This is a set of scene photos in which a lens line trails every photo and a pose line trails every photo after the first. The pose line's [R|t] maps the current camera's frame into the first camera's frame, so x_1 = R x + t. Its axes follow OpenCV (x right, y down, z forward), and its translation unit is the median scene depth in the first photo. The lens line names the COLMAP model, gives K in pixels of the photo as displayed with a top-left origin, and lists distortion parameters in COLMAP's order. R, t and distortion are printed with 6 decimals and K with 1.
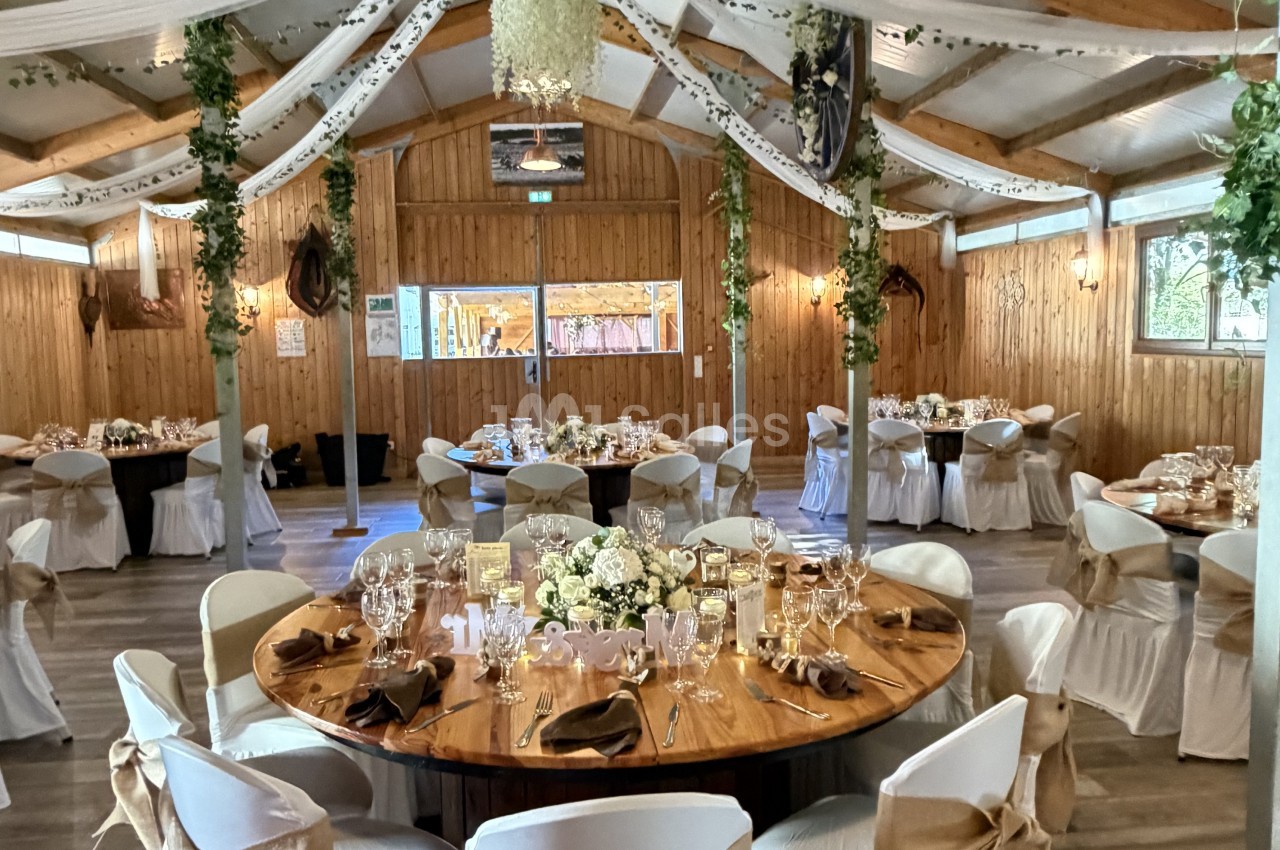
lens RADIAL K [[1020.8, 0, 640.0], [0, 1020.8, 425.0], [0, 0, 1]] dist [-0.010518, -0.000824]
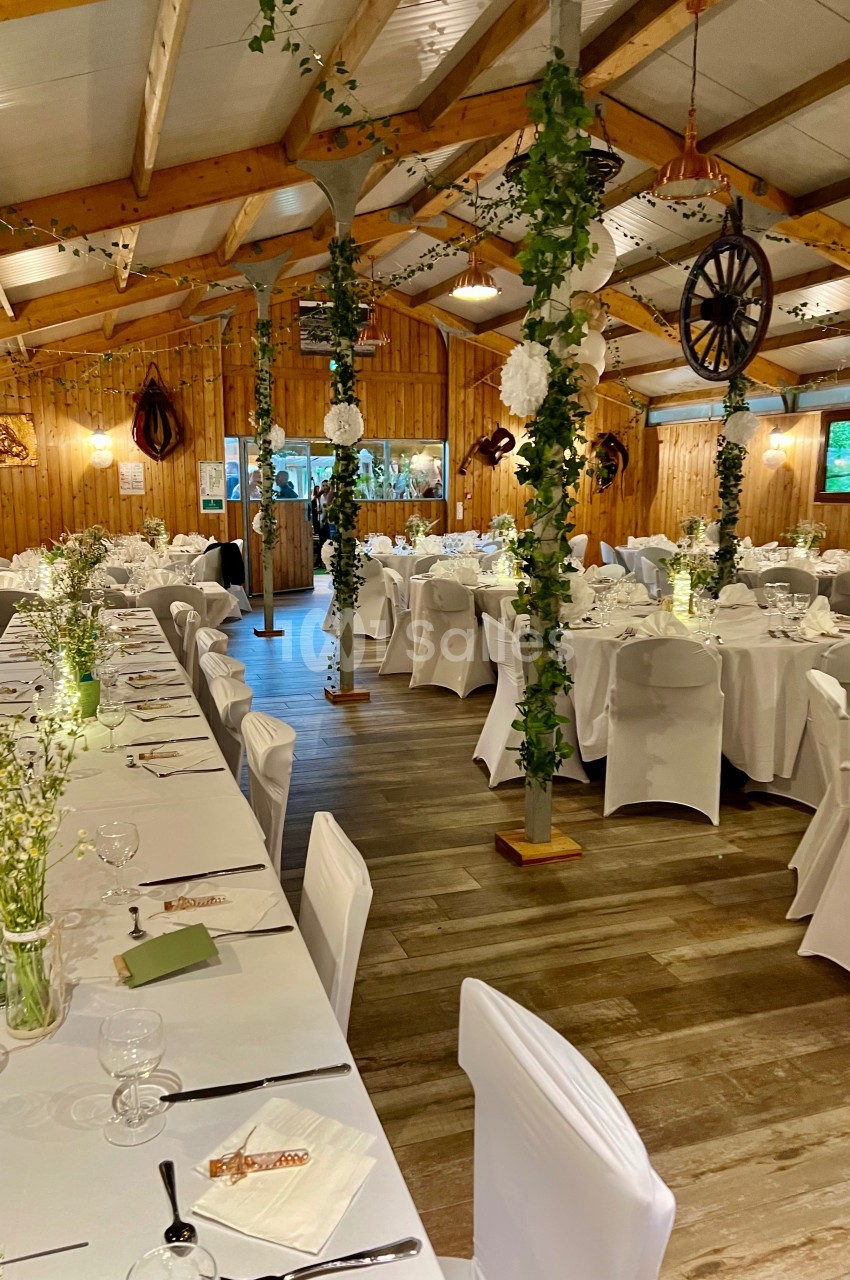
lens RADIAL K [[955.7, 0, 400.6], [0, 955.7, 667.5], [0, 0, 1]] dist [0.081863, -0.122061]
pose [[0.976465, -0.017497, 0.214965, -0.283582], [-0.002933, 0.995534, 0.094355, 0.025424], [-0.215656, -0.092765, 0.972053, -0.163517]]
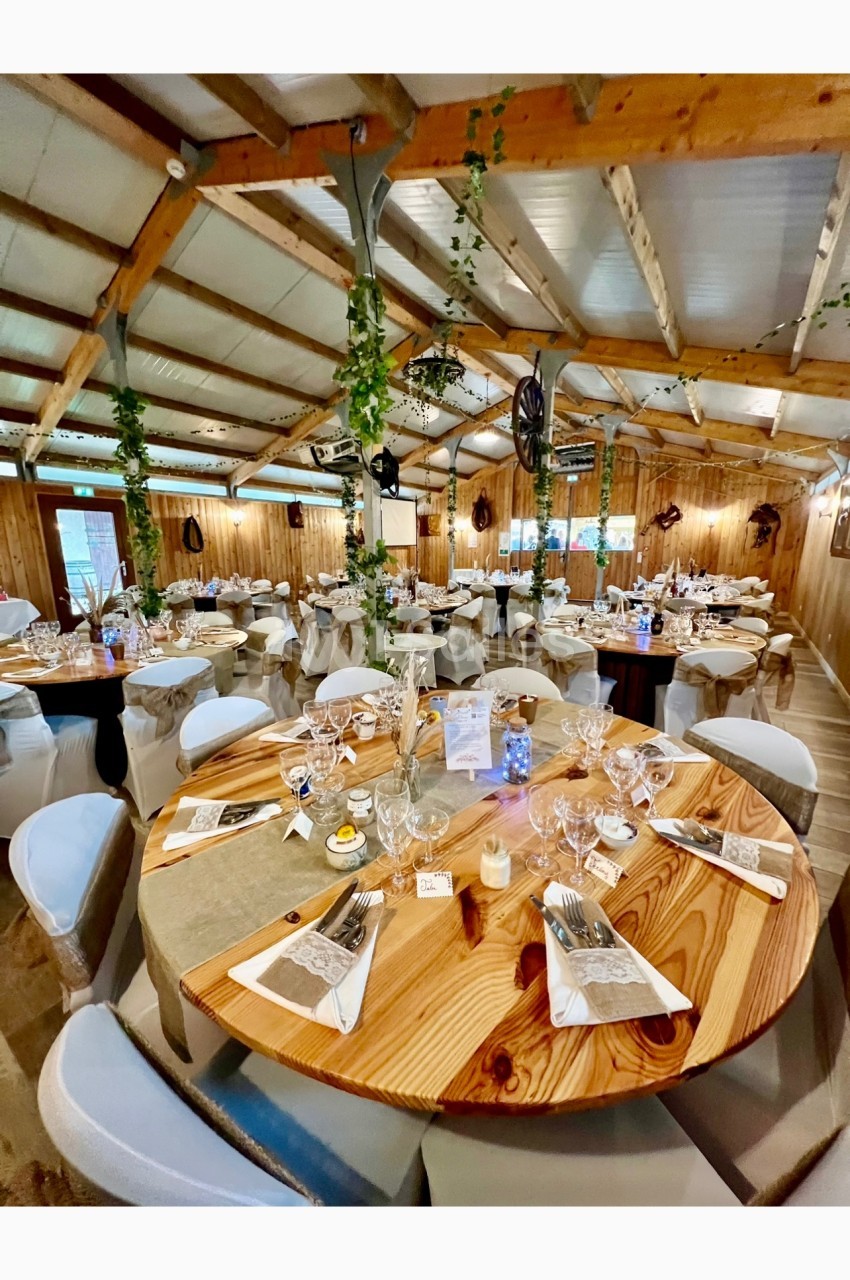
lens RADIAL K [[447.4, 0, 425.0], [0, 447.4, 640.0], [0, 0, 1]] dist [0.000606, 0.000036]
pose [[0.768025, 0.155824, -0.621174, 0.327483], [-0.073946, 0.985037, 0.155673, -0.001193], [0.636137, -0.073627, 0.768055, 0.006314]]
